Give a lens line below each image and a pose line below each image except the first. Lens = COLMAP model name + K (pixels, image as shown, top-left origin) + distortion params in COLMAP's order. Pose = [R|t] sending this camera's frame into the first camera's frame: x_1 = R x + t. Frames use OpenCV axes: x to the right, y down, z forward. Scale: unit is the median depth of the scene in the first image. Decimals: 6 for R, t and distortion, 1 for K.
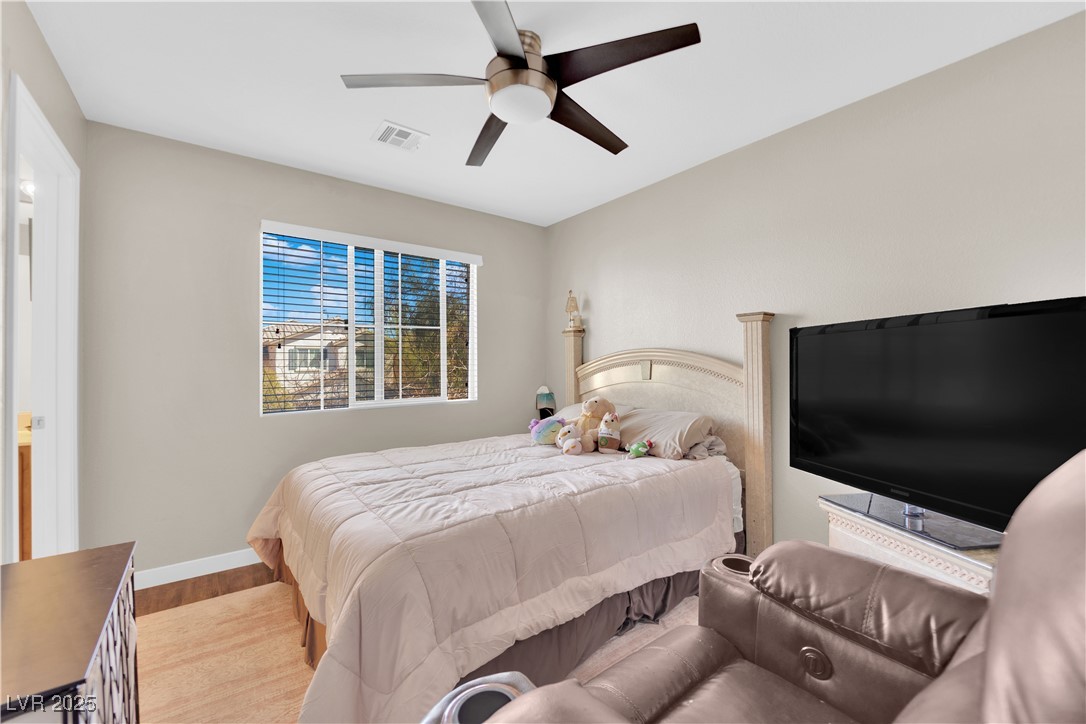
lens RADIAL K [[435.3, 0, 542.1], [0, 435.3, 360.8], [0, 0, 1]] dist [-0.001764, -0.007688]
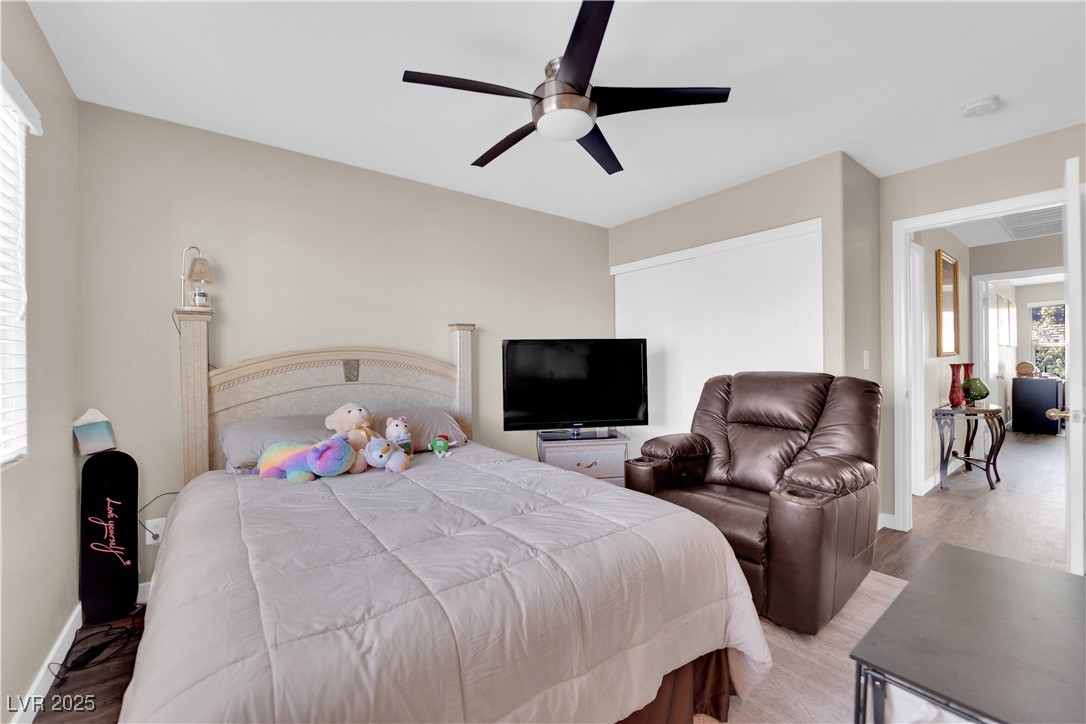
lens RADIAL K [[435.3, 0, 542.1], [0, 435.3, 360.8], [0, 0, 1]] dist [-0.001764, -0.007688]
pose [[0.003968, 0.001807, 0.999990, -0.597963], [-0.000018, 0.999998, -0.001807, 0.002549], [-0.999992, -0.000011, 0.003968, 0.549221]]
